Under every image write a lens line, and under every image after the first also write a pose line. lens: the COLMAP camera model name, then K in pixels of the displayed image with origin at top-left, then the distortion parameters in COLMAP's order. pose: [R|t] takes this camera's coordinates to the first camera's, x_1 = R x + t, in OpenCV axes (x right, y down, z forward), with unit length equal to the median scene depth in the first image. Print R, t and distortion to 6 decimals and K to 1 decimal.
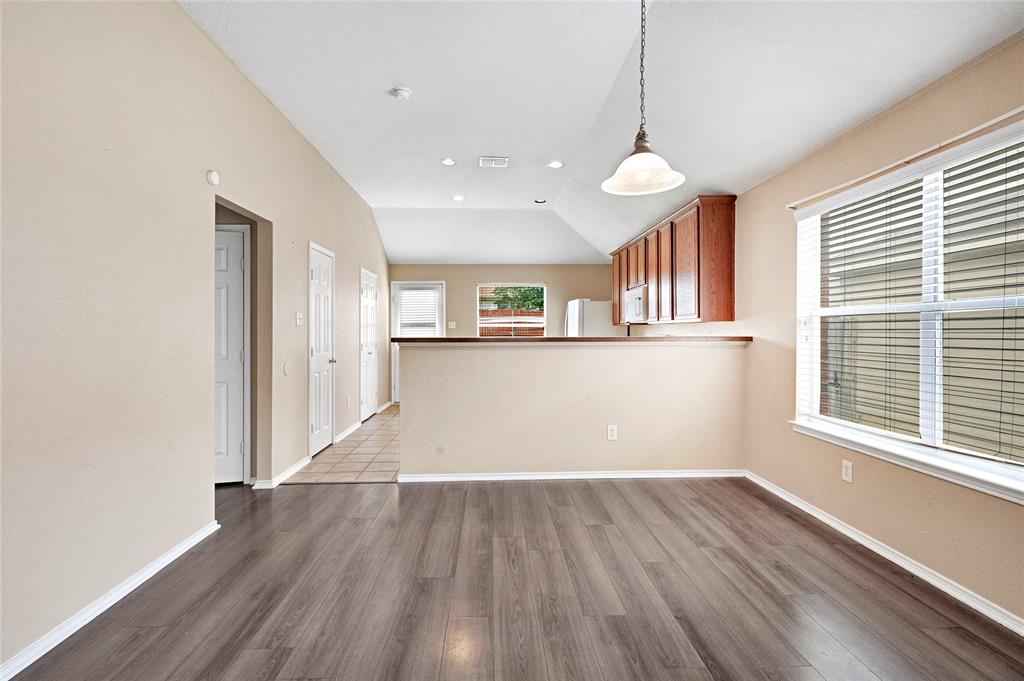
lens RADIAL K [[473.6, 0, 515.2], [0, 473.6, 332.3], [0, 0, 1]] dist [0.005955, -0.001476]
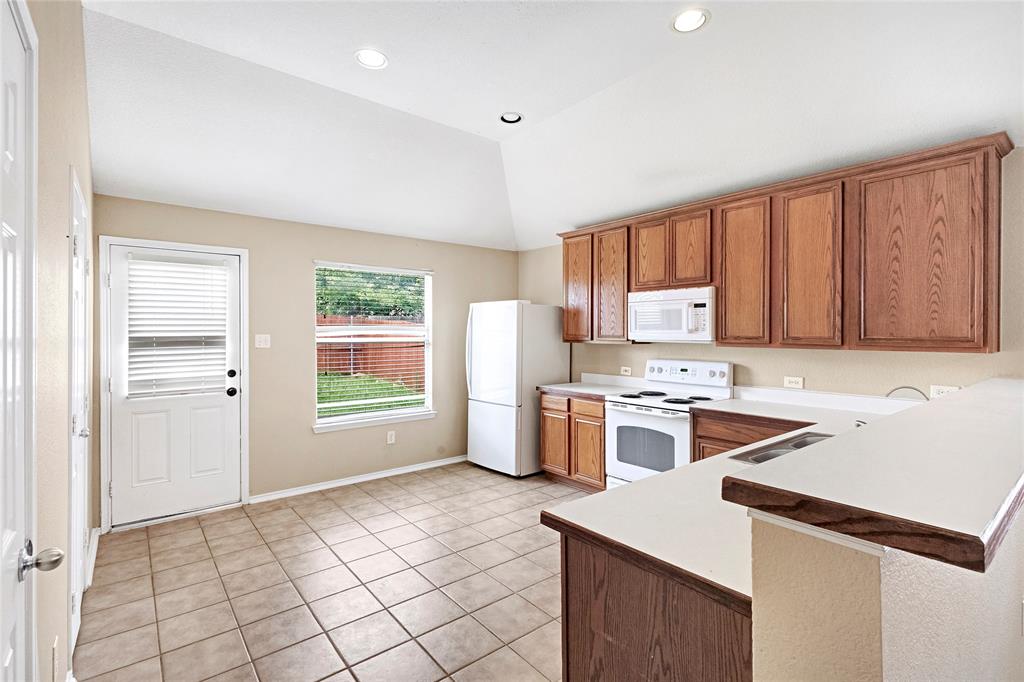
lens RADIAL K [[473.6, 0, 511.6], [0, 473.6, 330.9], [0, 0, 1]] dist [0.005955, -0.001476]
pose [[0.807989, 0.006708, 0.589160, -0.361300], [-0.004465, 0.999976, -0.005262, -0.040017], [-0.589181, 0.001621, 0.807999, 0.754247]]
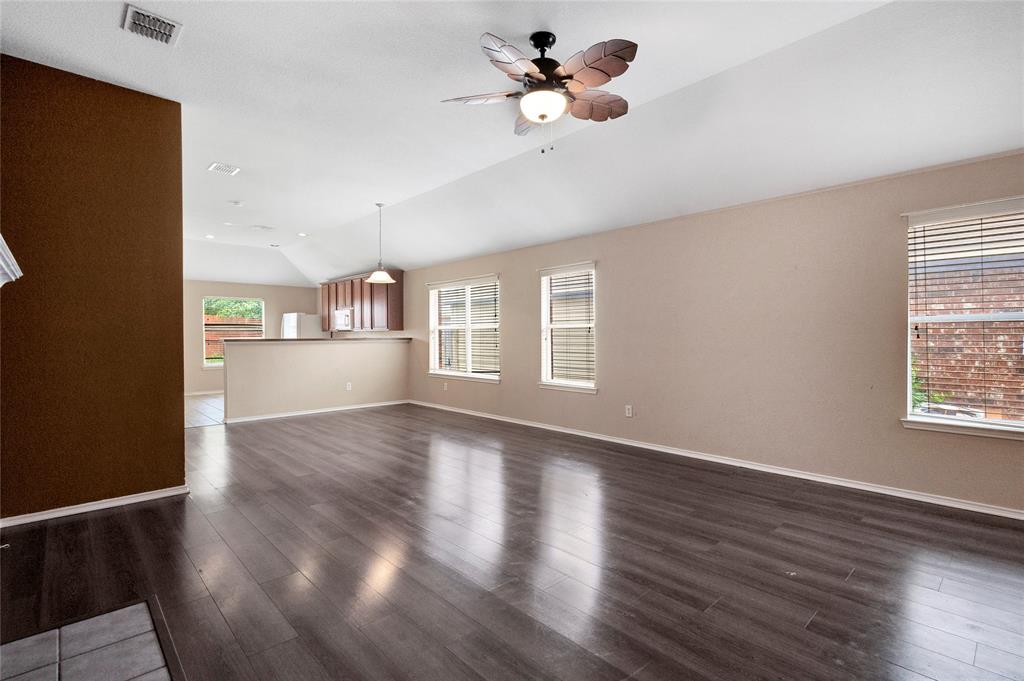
lens RADIAL K [[473.6, 0, 514.3], [0, 473.6, 345.0], [0, 0, 1]] dist [0.005955, -0.001476]
pose [[0.758527, -0.012720, 0.651517, -0.461031], [-0.000079, 0.999808, 0.019612, -0.000911], [-0.651641, -0.014927, 0.758380, -0.785127]]
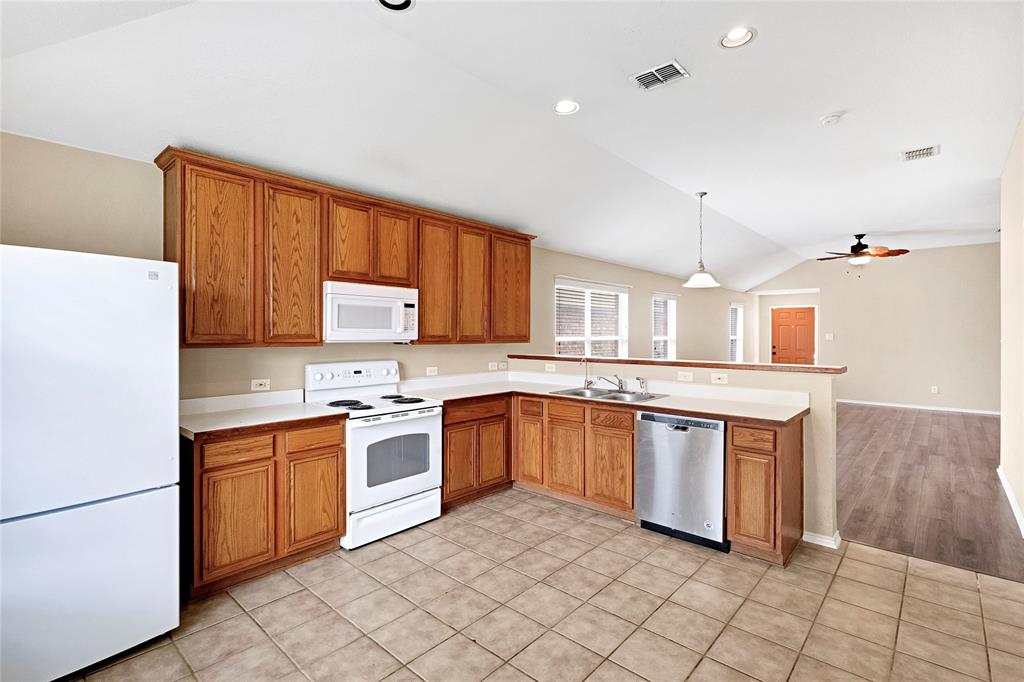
lens RADIAL K [[473.6, 0, 507.0], [0, 473.6, 335.5], [0, 0, 1]] dist [0.005955, -0.001476]
pose [[-0.702721, 0.000017, 0.711466, -0.346391], [0.000101, 1.000000, 0.000076, -0.036711], [-0.711466, 0.000126, -0.702721, 1.600342]]
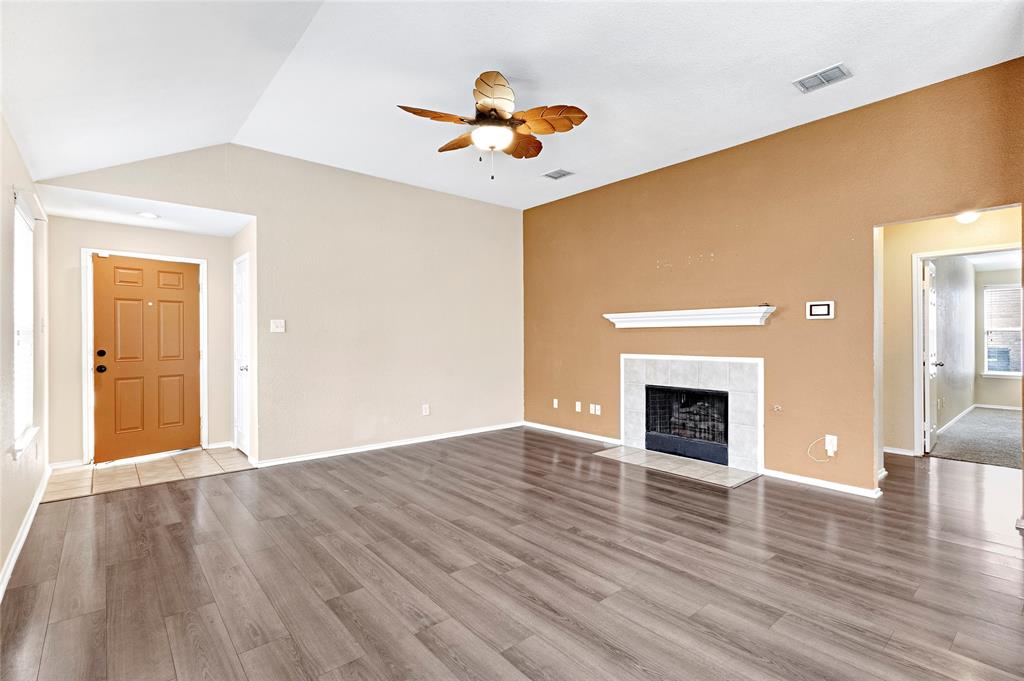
lens RADIAL K [[473.6, 0, 521.4], [0, 473.6, 340.2], [0, 0, 1]] dist [0.005955, -0.001476]
pose [[-0.784131, 0.007172, -0.620553, 0.345695], [0.004948, 0.999974, 0.005305, -0.003999], [0.620575, 0.001089, -0.784146, 0.203164]]
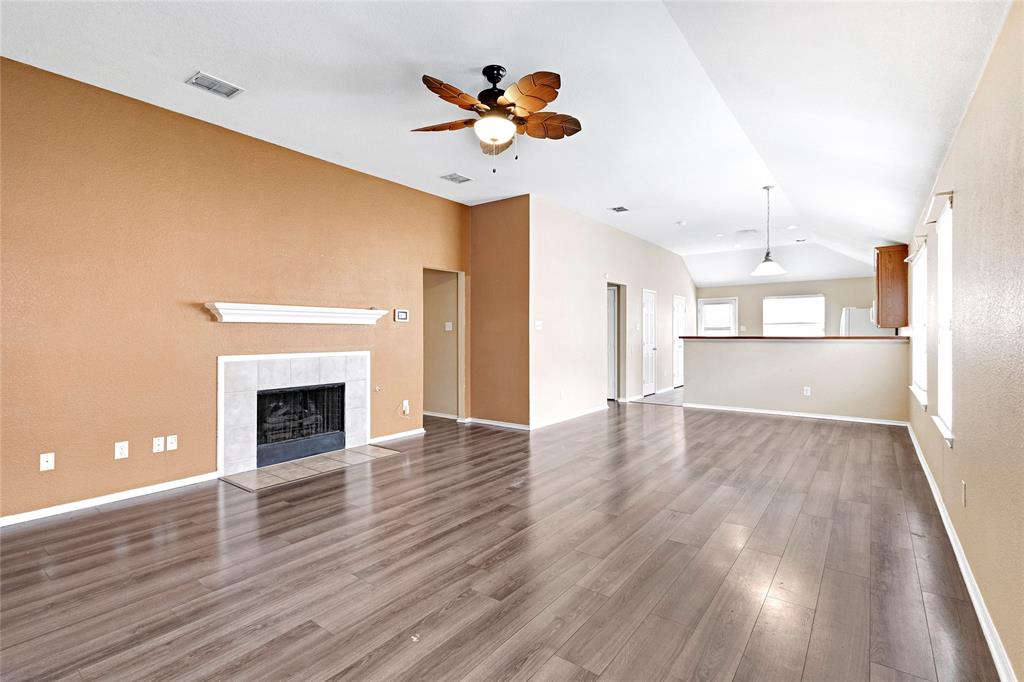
lens RADIAL K [[473.6, 0, 505.4], [0, 473.6, 334.8], [0, 0, 1]] dist [0.005955, -0.001476]
pose [[0.761133, 0.000283, -0.648595, 0.399436], [0.002704, 0.999990, 0.003610, -0.004141], [0.648590, -0.004501, 0.761125, -0.849512]]
